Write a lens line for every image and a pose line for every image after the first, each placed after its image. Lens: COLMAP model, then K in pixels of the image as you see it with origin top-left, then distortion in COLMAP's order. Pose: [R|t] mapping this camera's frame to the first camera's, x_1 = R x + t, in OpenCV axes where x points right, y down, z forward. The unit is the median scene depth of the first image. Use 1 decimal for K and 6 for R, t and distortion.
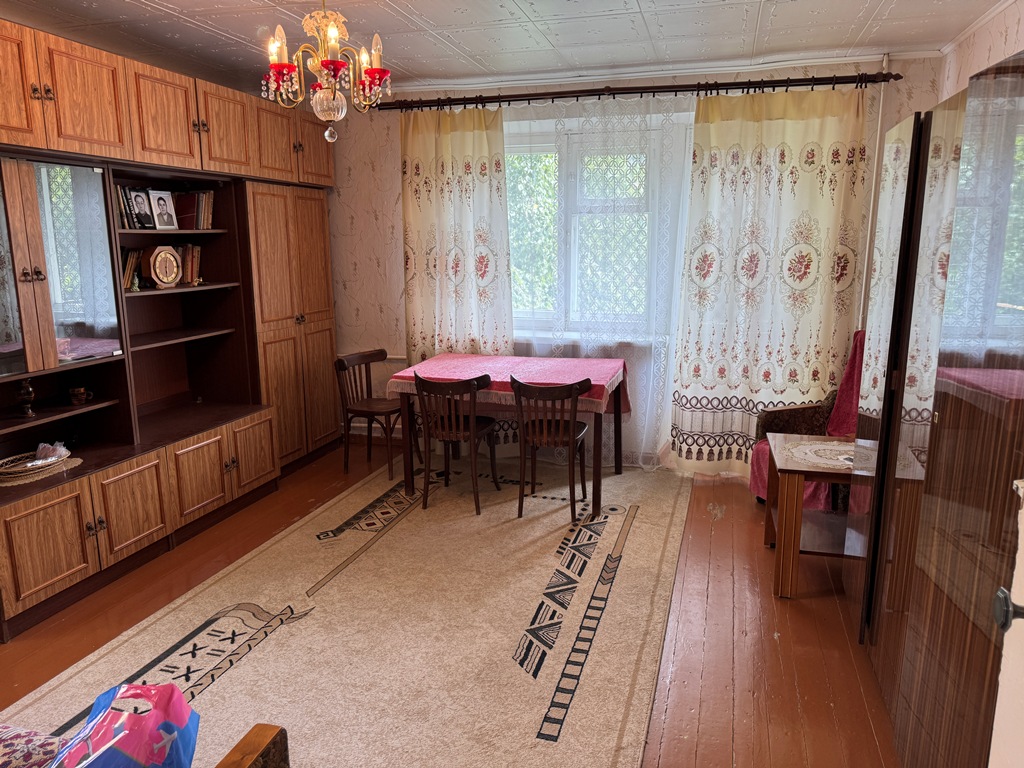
lens RADIAL K [[720.0, 0, 514.2], [0, 720.0, 388.7], [0, 0, 1]] dist [0.053459, -0.071669]
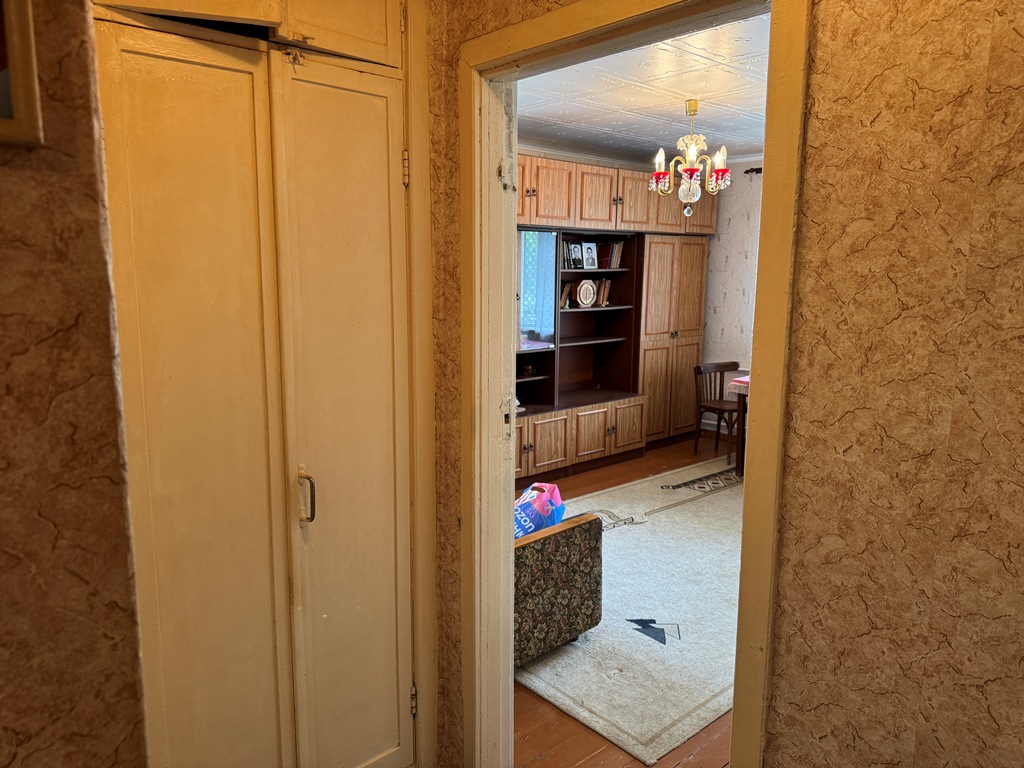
lens RADIAL K [[720.0, 0, 509.5], [0, 720.0, 379.3], [0, 0, 1]] dist [0.053459, -0.071669]
pose [[0.844388, 0.088467, -0.528377, 0.203465], [-0.116140, 0.993045, -0.019334, 0.060261], [0.522991, 0.077691, 0.848790, -0.360295]]
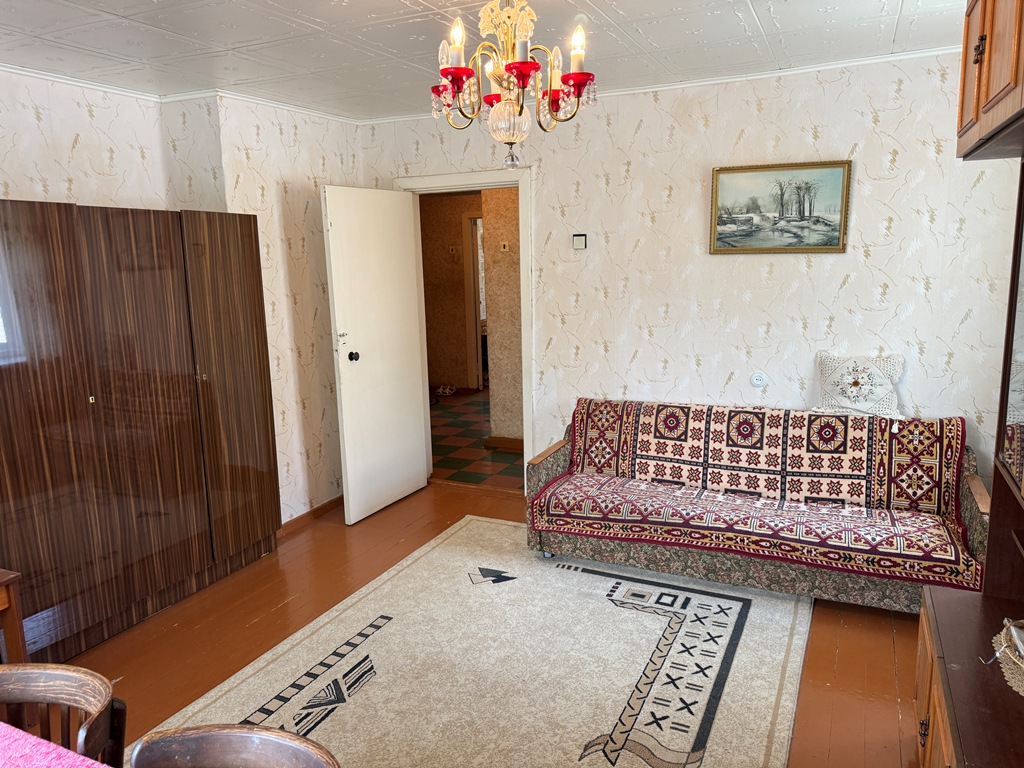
lens RADIAL K [[720.0, 0, 512.2], [0, 720.0, 380.9], [0, 0, 1]] dist [0.053459, -0.071669]
pose [[-0.986117, 0.006132, 0.165937, -0.277762], [0.068545, 0.925234, 0.373154, -0.303705], [-0.151242, 0.379348, -0.912810, 1.294431]]
